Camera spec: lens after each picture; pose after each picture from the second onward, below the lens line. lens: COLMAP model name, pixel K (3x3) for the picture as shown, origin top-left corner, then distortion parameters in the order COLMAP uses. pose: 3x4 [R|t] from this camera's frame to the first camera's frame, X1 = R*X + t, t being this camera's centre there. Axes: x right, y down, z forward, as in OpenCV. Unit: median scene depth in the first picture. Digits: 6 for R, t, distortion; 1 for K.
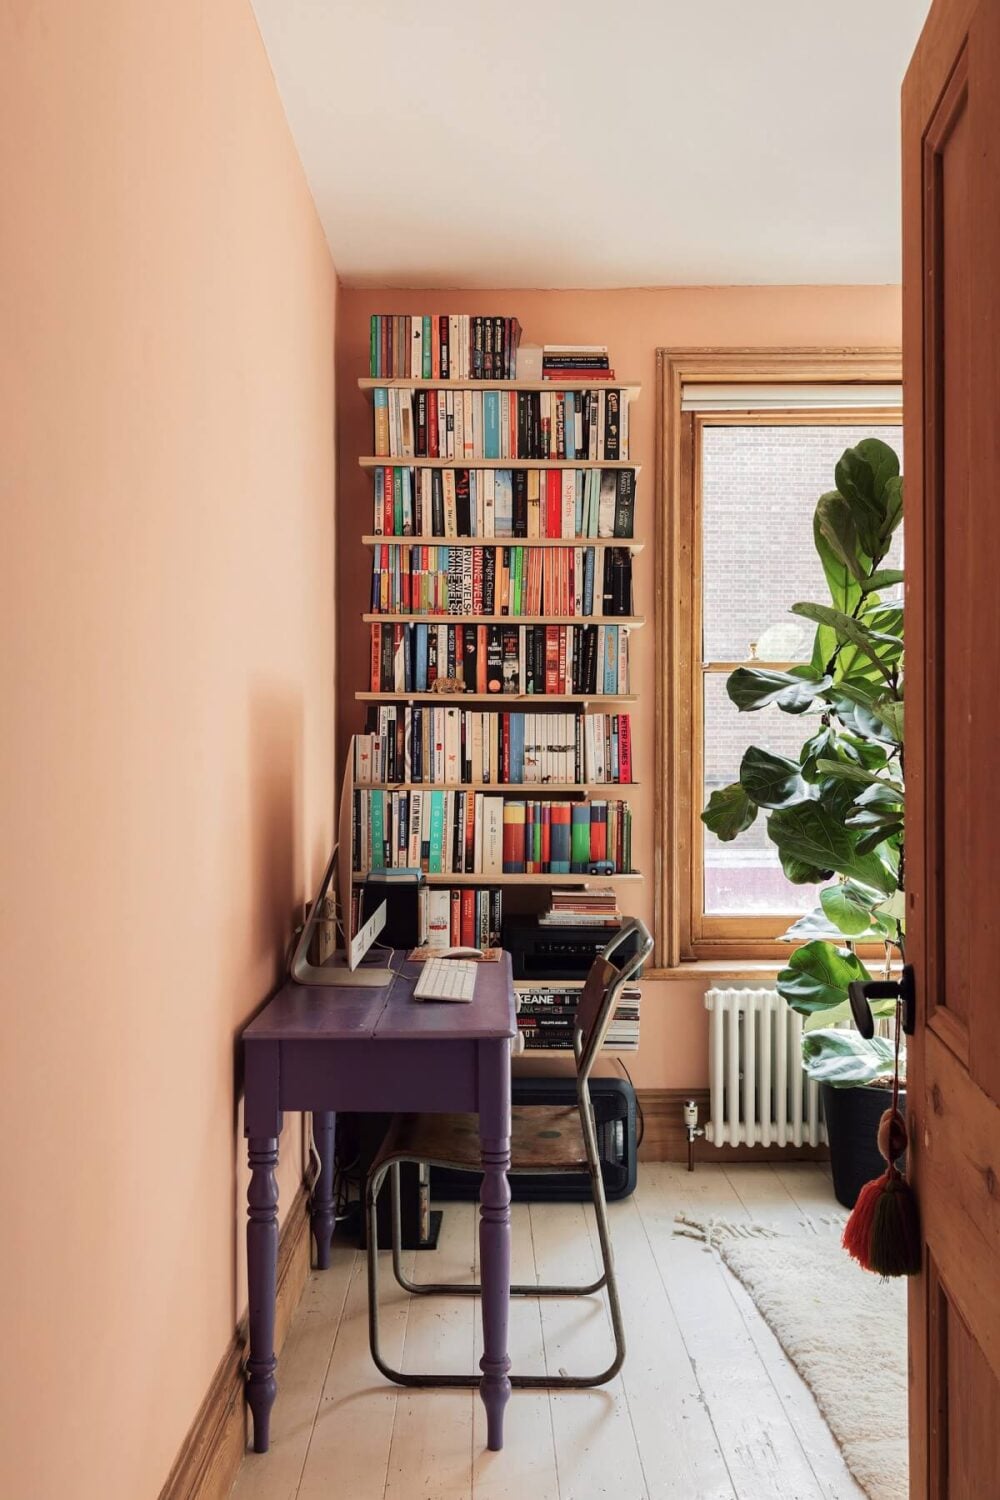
lens RADIAL K [[1321.8, 0, 499.3], [0, 1321.8, 756.5], [0, 0, 1]] dist [-0.008302, 0.002932]
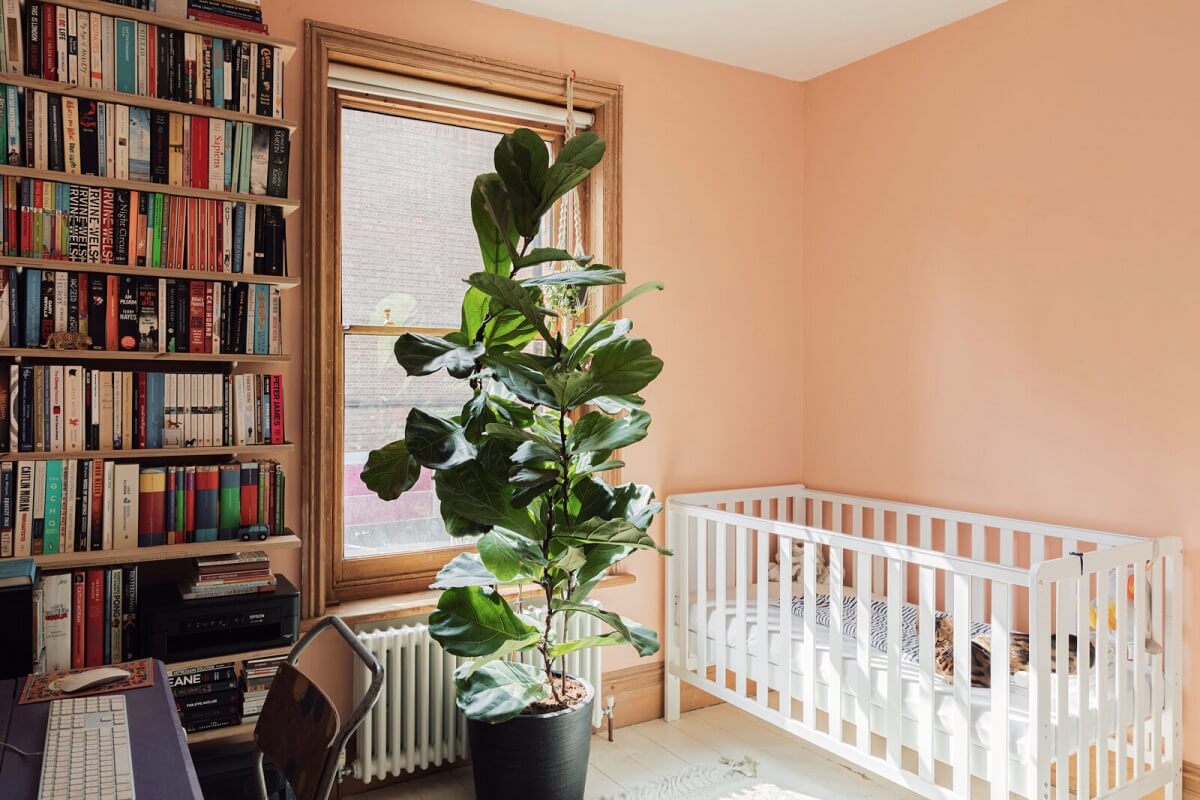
lens RADIAL K [[866.0, 0, 609.5], [0, 866.0, 388.0], [0, 0, 1]] dist [0.002530, -0.009861]
pose [[0.856245, 0.001691, 0.516568, -0.028015], [-0.002610, 0.999996, 0.001052, -0.023469], [-0.516564, -0.002249, 0.856246, 0.315497]]
